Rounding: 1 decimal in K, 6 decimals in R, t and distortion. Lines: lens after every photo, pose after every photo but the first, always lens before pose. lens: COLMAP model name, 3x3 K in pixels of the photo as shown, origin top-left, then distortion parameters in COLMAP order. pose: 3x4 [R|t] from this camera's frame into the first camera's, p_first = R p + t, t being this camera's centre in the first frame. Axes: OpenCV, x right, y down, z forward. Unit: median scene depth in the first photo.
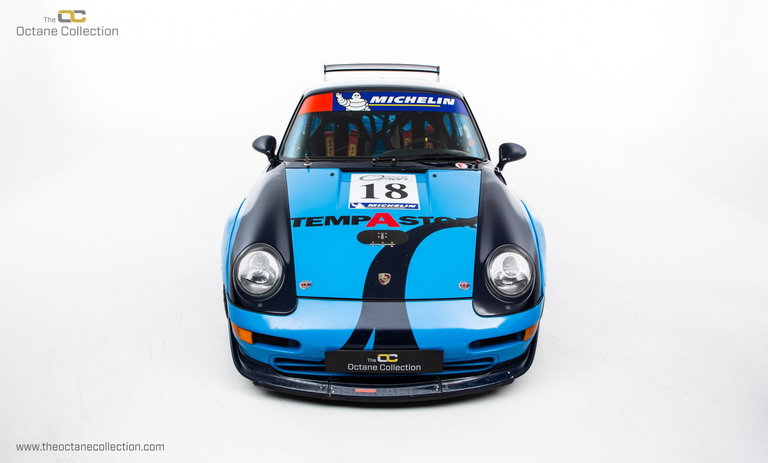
lens RADIAL K [[661.3, 0, 388.4], [0, 661.3, 224.5], [0, 0, 1]] dist [-0.014063, -0.001456]
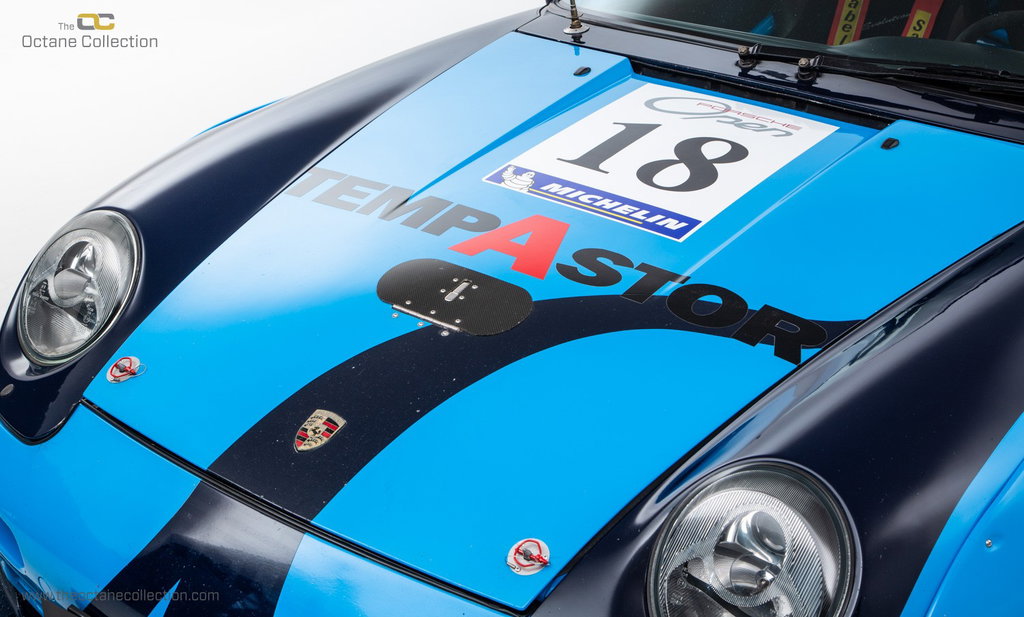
lens RADIAL K [[1549.9, 0, 514.4], [0, 1549.9, 309.6], [0, 0, 1]] dist [0.092223, 0.000000]
pose [[0.776991, 0.266622, -0.570262, 0.384486], [-0.224772, 0.963667, 0.144301, -0.075742], [0.588016, 0.016058, 0.808690, 0.455685]]
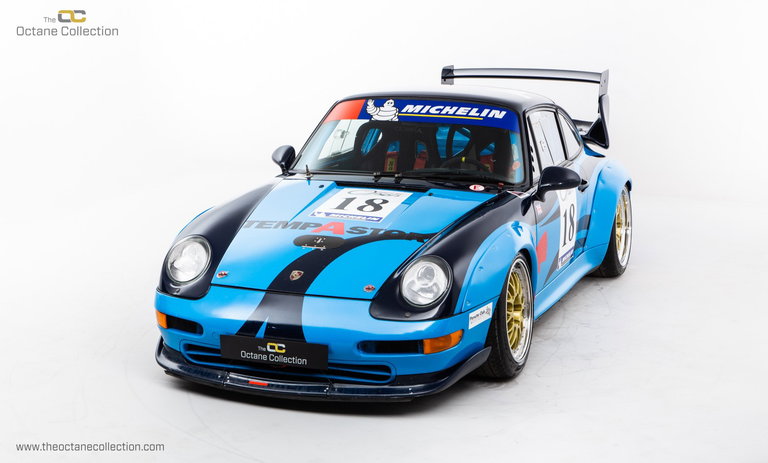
lens RADIAL K [[1462.0, 0, 384.6], [0, 1462.0, 191.1], [0, 0, 1]] dist [0.380078, 0.000000]
pose [[0.928421, 0.055268, -0.367397, 0.824726], [-0.112046, 0.984484, -0.135045, 0.215003], [0.354233, 0.166544, 0.920208, -0.895358]]
